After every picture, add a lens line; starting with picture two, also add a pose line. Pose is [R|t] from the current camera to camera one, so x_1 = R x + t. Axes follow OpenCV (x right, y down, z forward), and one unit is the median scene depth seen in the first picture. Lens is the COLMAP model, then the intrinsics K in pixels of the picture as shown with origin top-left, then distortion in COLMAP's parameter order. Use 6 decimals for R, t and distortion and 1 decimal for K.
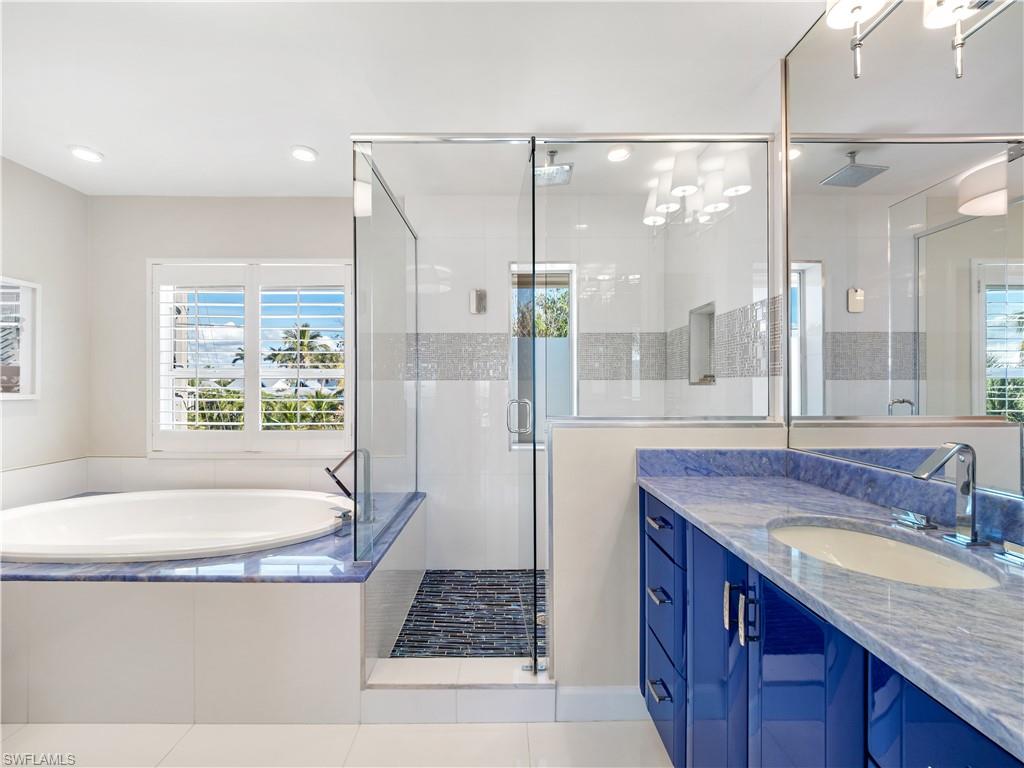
lens RADIAL K [[434.0, 0, 502.3], [0, 434.0, 390.0], [0, 0, 1]] dist [-0.007917, 0.001111]
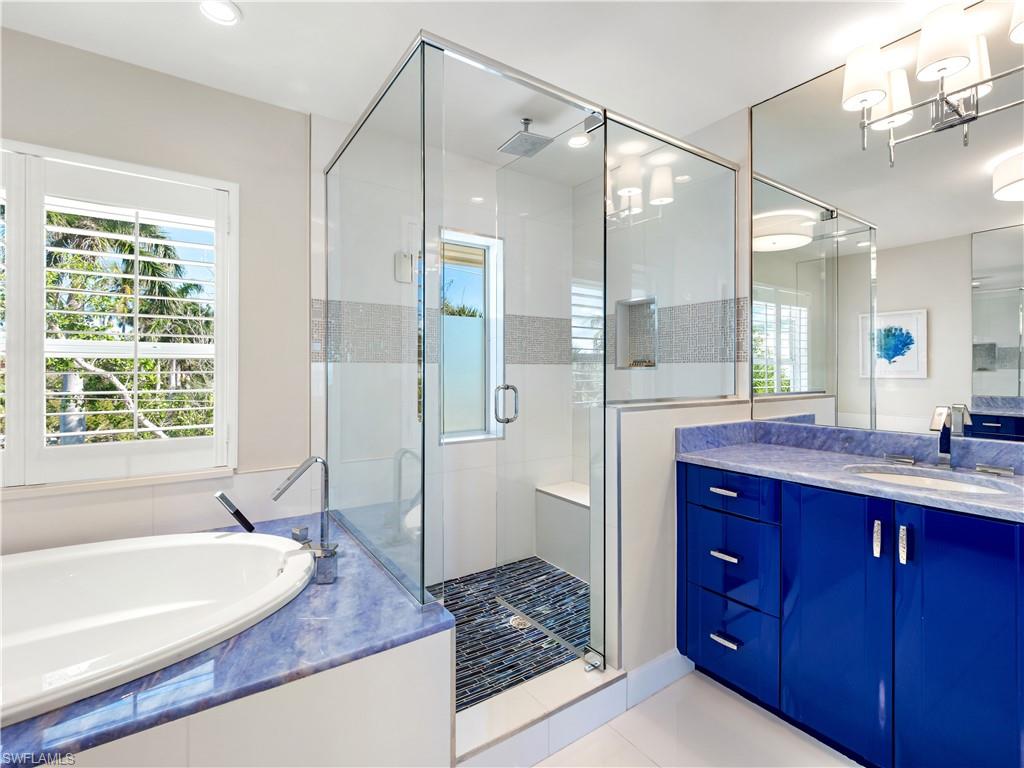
lens RADIAL K [[471.0, 0, 512.0], [0, 471.0, 375.9], [0, 0, 1]] dist [-0.000855, -0.000531]
pose [[0.833537, -0.005134, 0.552439, -0.659826], [0.003978, 0.999987, 0.003291, -0.000098], [-0.552449, -0.000546, 0.833547, 0.240786]]
